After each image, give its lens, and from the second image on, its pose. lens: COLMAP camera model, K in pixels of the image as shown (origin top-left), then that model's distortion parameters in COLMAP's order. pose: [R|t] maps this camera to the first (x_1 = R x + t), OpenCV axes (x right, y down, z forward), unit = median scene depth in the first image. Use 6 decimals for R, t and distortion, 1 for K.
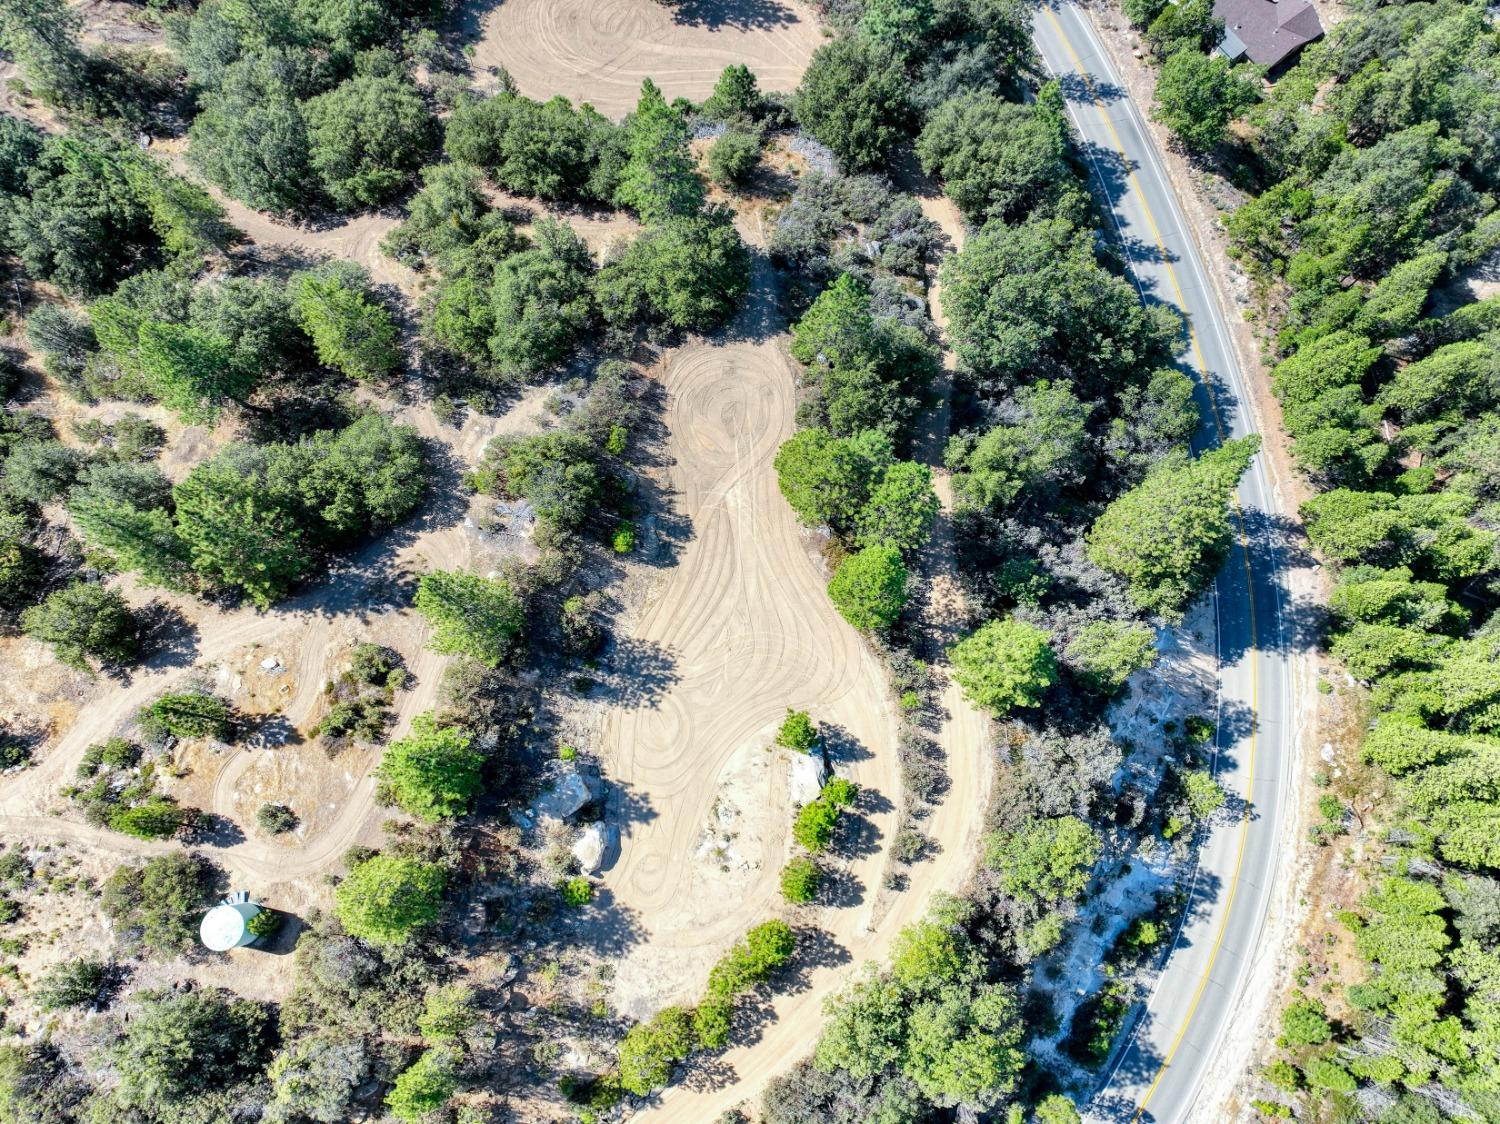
lens RADIAL K [[1050.1, 0, 750.1], [0, 1050.1, 560.7], [0, 0, 1]] dist [-0.009588, 0.022548]
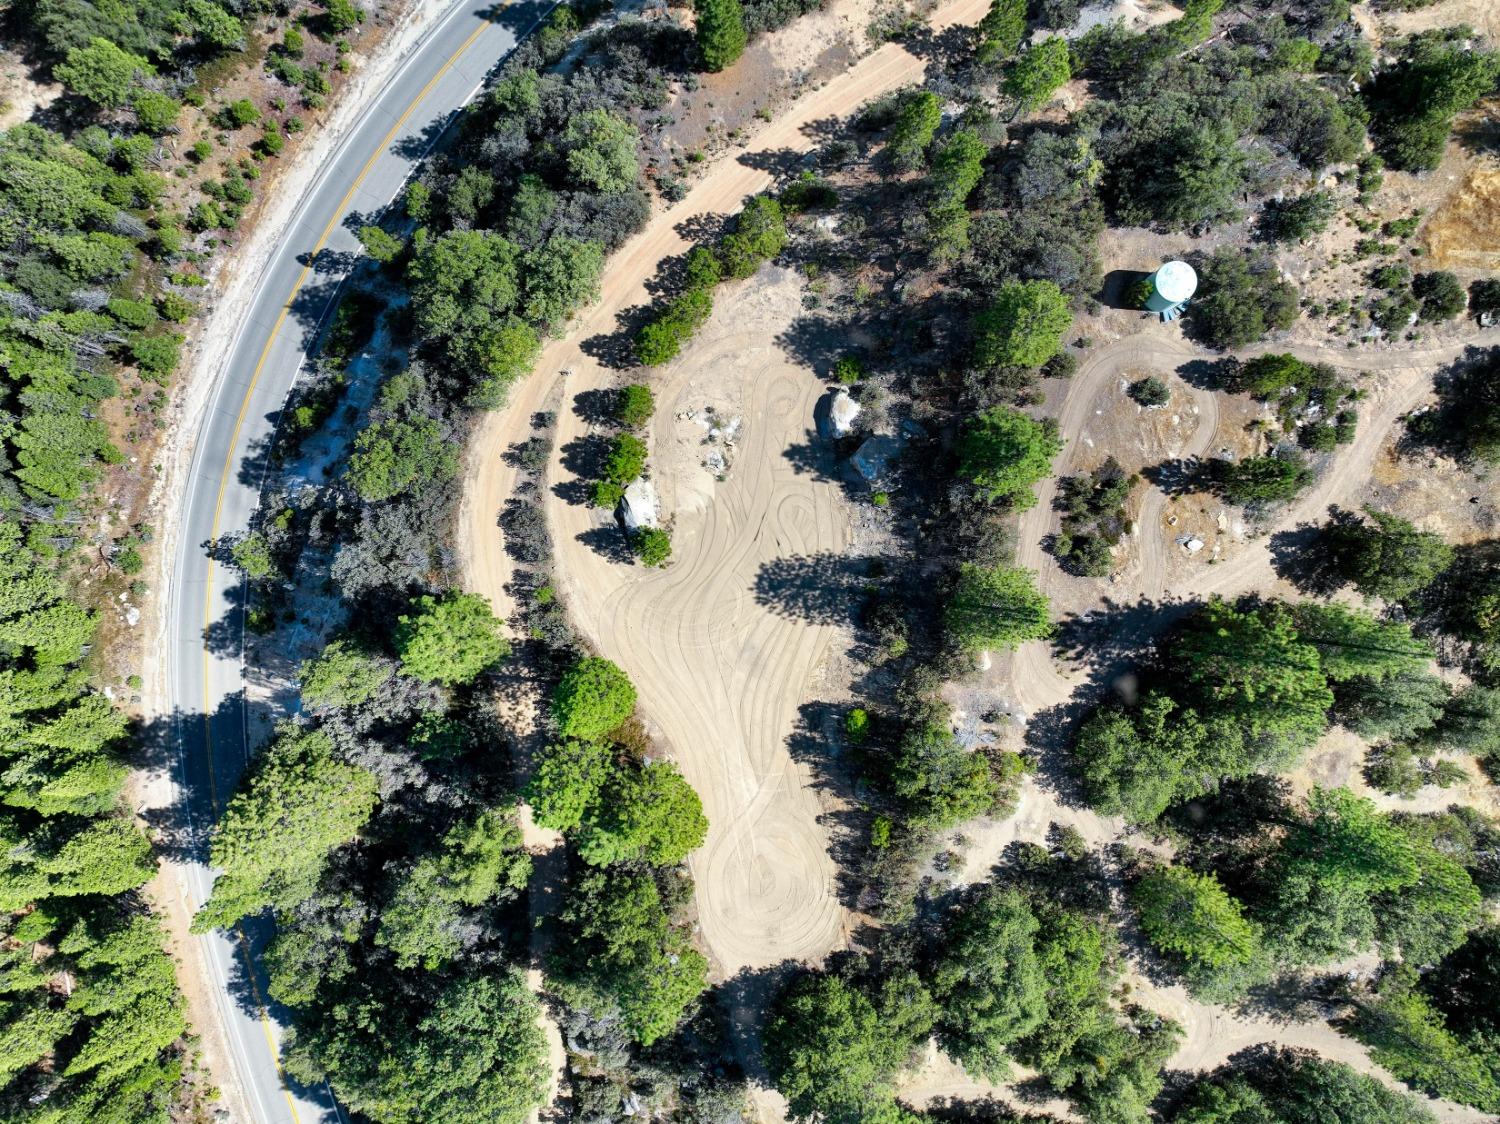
lens RADIAL K [[1050.1, 0, 748.7], [0, 1050.1, 562.6], [0, 0, 1]] dist [-0.009588, 0.022548]
pose [[-0.992394, 0.122791, -0.008803, -0.032638], [-0.121129, -0.961195, 0.247855, -0.103436], [0.021973, 0.247036, 0.968757, 0.043252]]
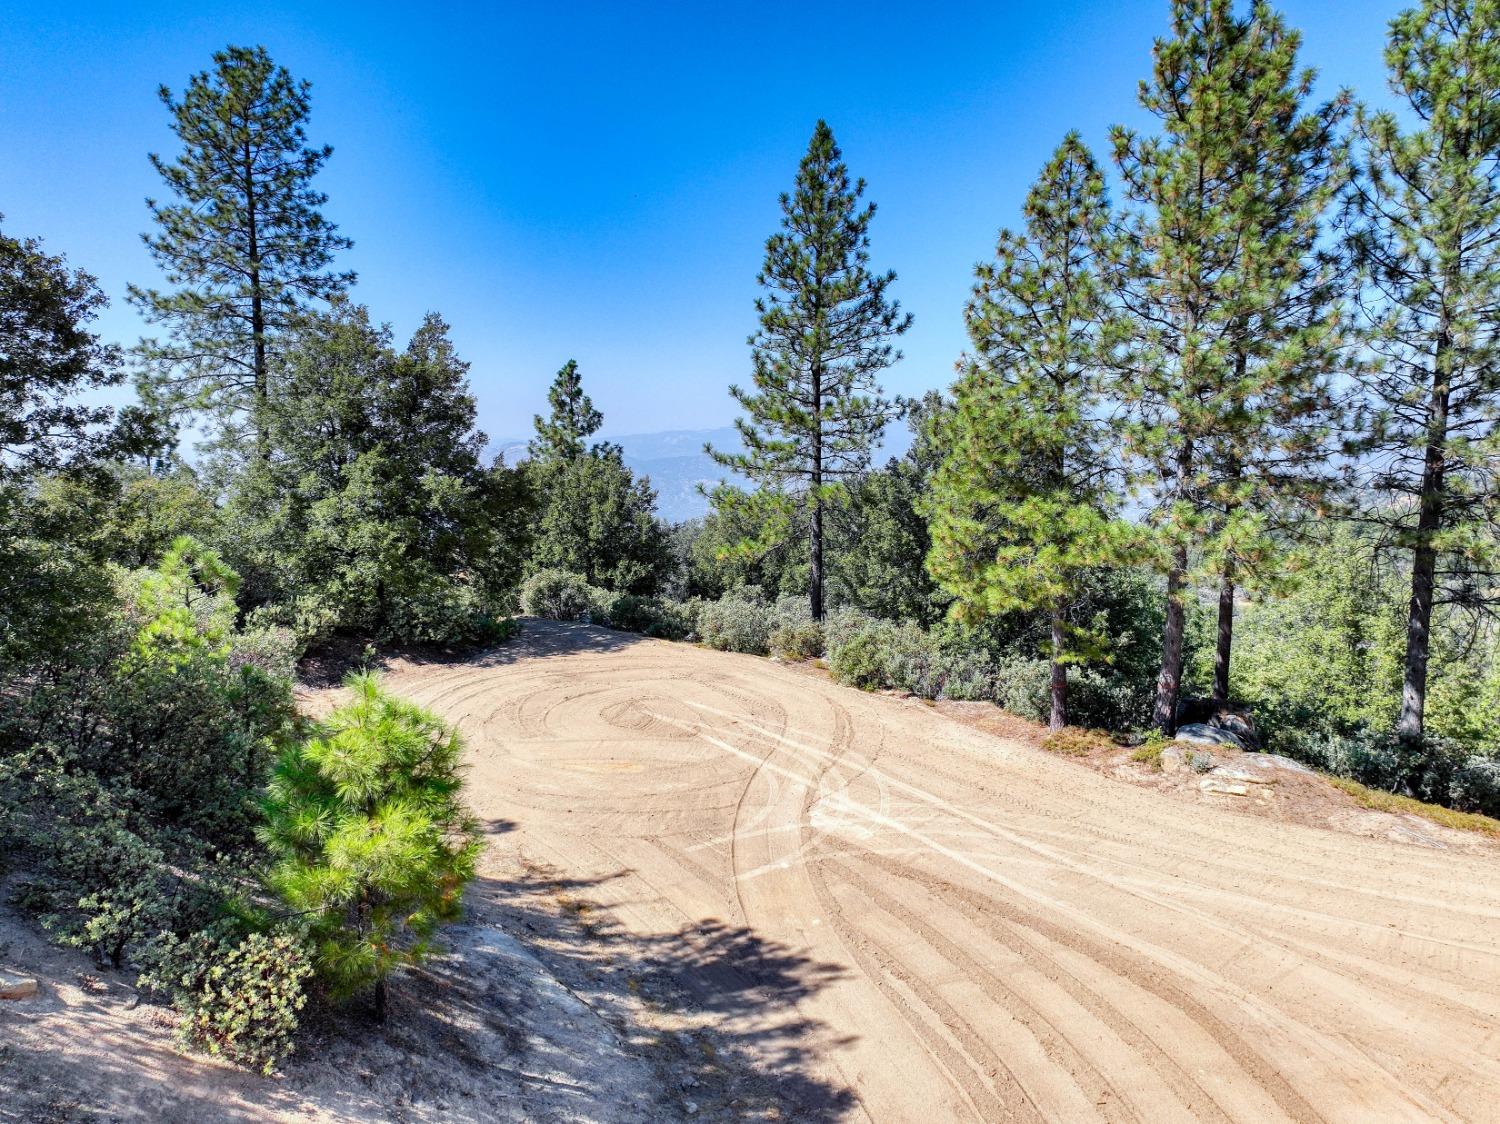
lens RADIAL K [[1050.1, 0, 754.7], [0, 1050.1, 560.5], [0, 0, 1]] dist [-0.009588, 0.022548]
pose [[0.838303, -0.089665, 0.537781, -0.142660], [0.533713, 0.336416, -0.775870, 0.074997], [-0.111350, 0.937435, 0.329874, 0.930929]]
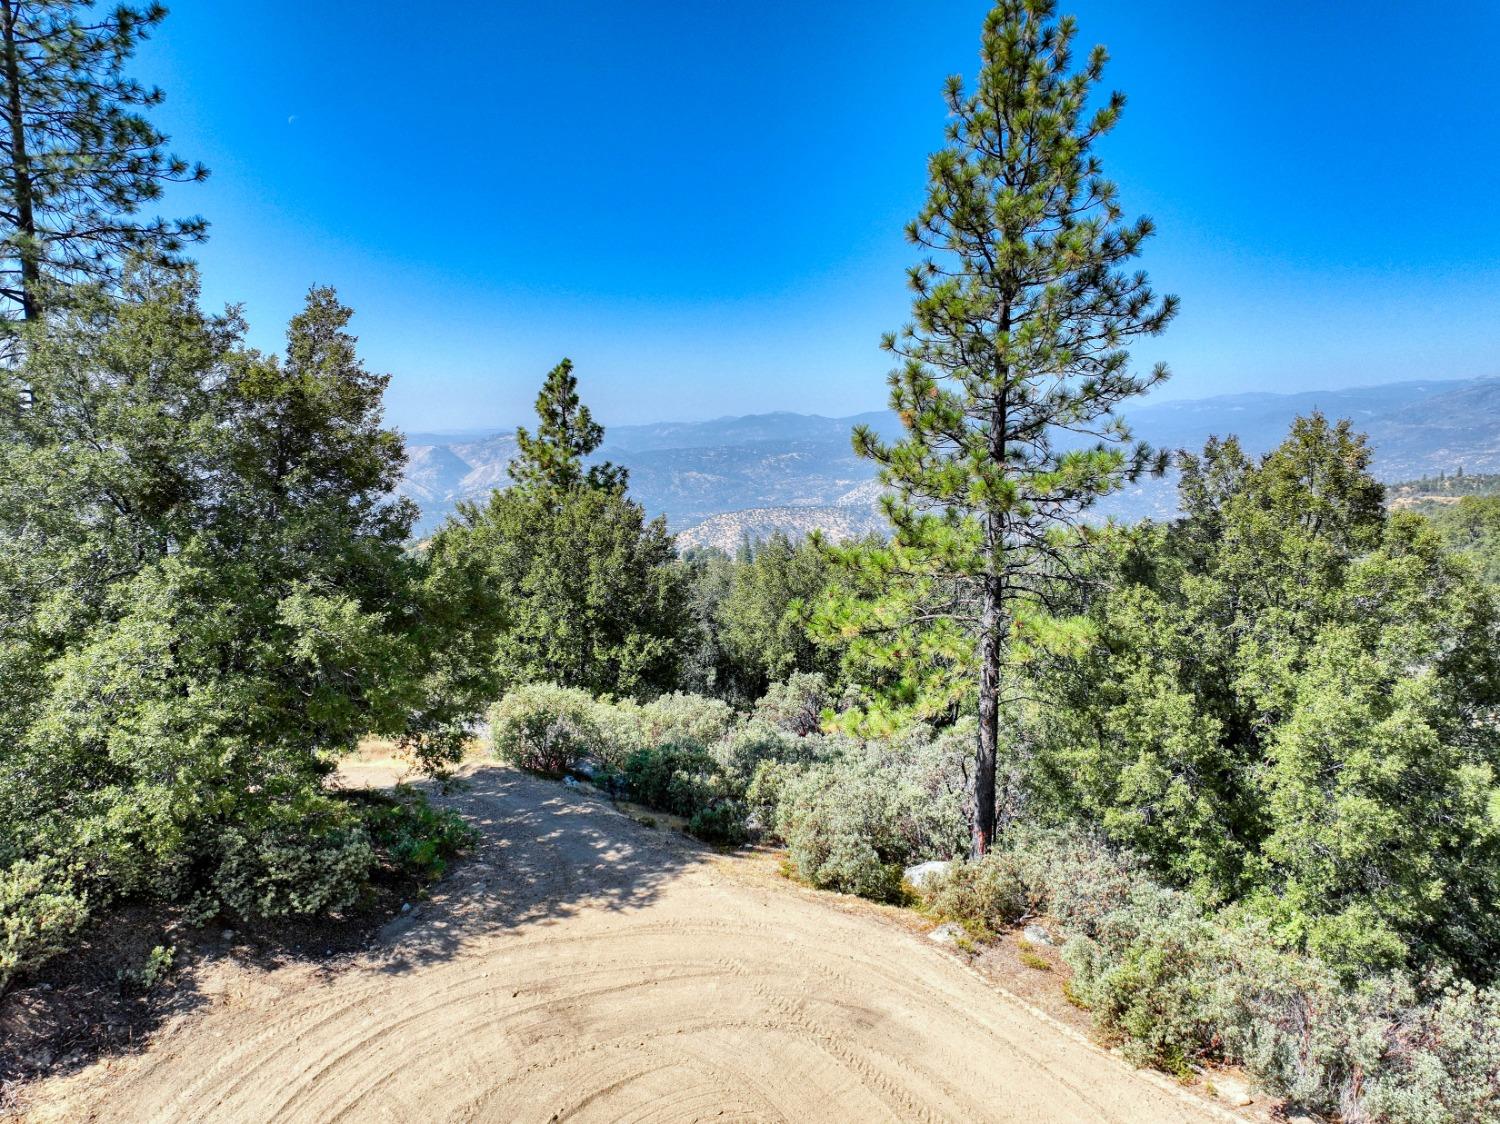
lens RADIAL K [[1050.1, 0, 750.3], [0, 1050.1, 559.4], [0, 0, 1]] dist [-0.009588, 0.022548]
pose [[0.836249, -0.085007, 0.541721, -0.076435], [0.534720, 0.345317, -0.771253, -0.079214], [-0.121503, 0.934628, 0.334226, 0.954579]]
